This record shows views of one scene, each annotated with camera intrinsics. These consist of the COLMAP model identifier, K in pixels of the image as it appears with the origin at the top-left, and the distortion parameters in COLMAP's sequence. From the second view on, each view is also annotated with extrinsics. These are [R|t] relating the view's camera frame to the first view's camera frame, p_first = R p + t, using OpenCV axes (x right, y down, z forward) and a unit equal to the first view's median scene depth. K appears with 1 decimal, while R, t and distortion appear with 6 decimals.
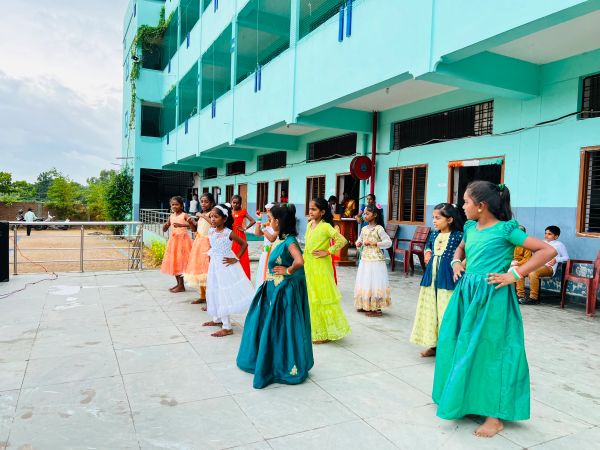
lens RADIAL K [[448.6, 0, 299.7], [0, 448.6, 225.0], [0, 0, 1]] dist [0.007838, -0.009662]
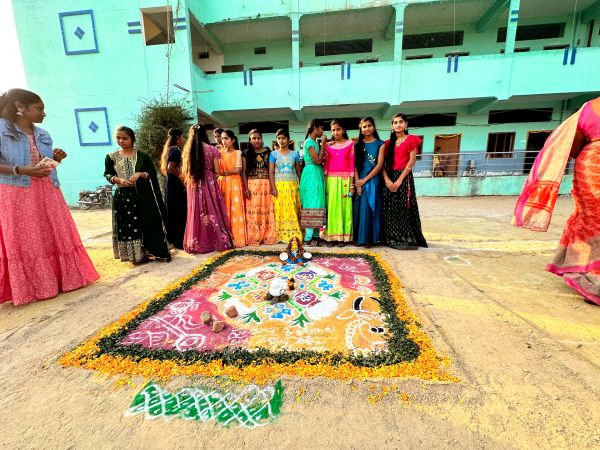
lens RADIAL K [[241.0, 0, 301.5], [0, 241.0, 223.6], [0, 0, 1]] dist [-0.003248, 0.000126]
pose [[0.530616, -0.160991, 0.832183, -1.420813], [0.061669, 0.986527, 0.151529, 0.085927], [-0.845366, -0.029084, 0.533396, 1.141698]]
